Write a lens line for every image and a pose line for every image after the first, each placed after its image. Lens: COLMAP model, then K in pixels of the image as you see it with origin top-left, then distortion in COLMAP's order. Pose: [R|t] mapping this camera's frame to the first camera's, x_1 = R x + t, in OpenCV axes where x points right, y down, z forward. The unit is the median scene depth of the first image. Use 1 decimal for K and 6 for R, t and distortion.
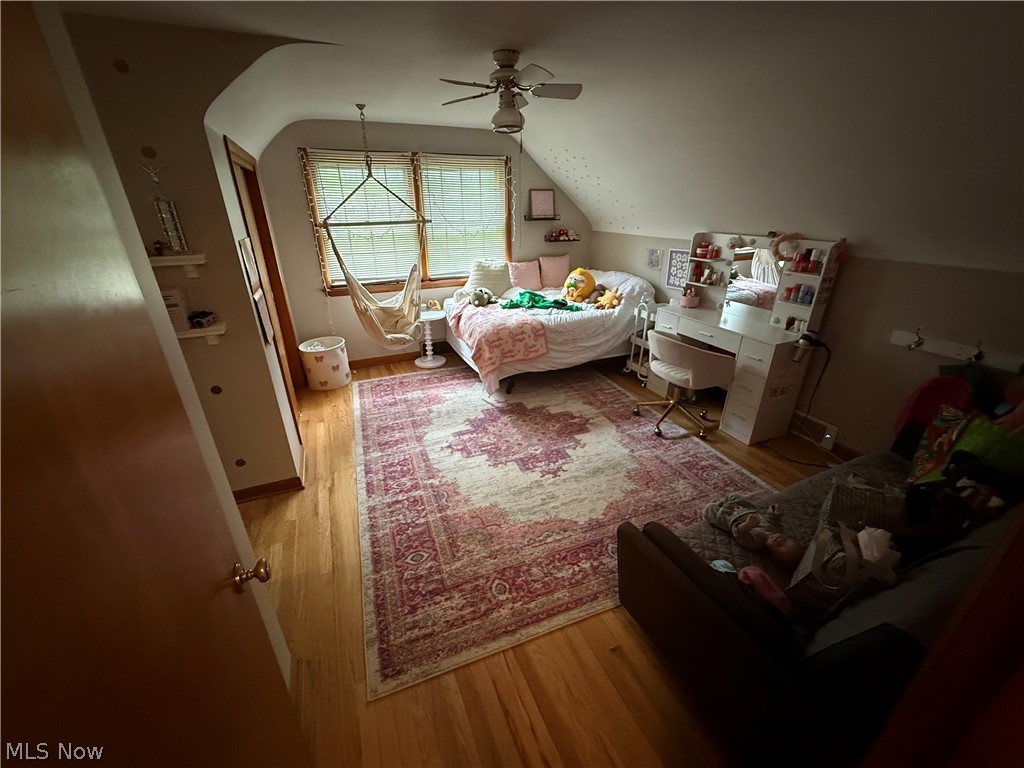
lens RADIAL K [[407.8, 0, 510.3], [0, 407.8, 384.5], [0, 0, 1]] dist [0.000423, 0.000053]
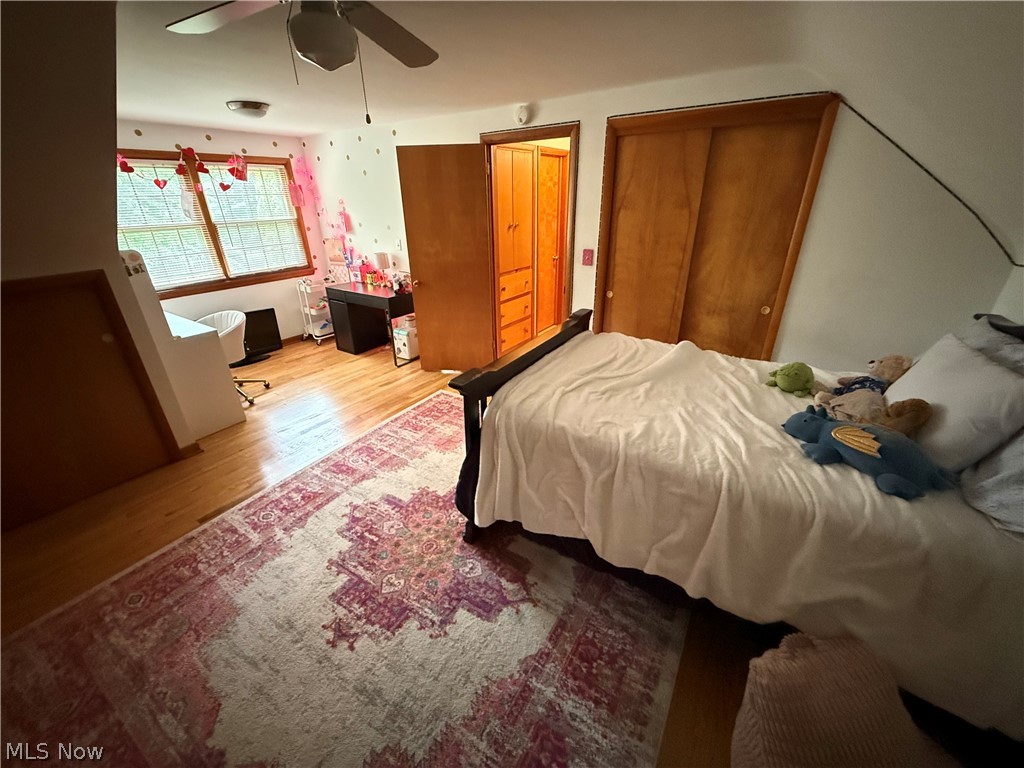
lens RADIAL K [[407.8, 0, 510.3], [0, 407.8, 384.5], [0, 0, 1]] dist [0.000423, 0.000053]
pose [[0.607998, 0.332607, -0.720910, 0.558216], [-0.315885, 0.934394, 0.164693, -0.315583], [0.728392, 0.127592, 0.673176, 0.672050]]
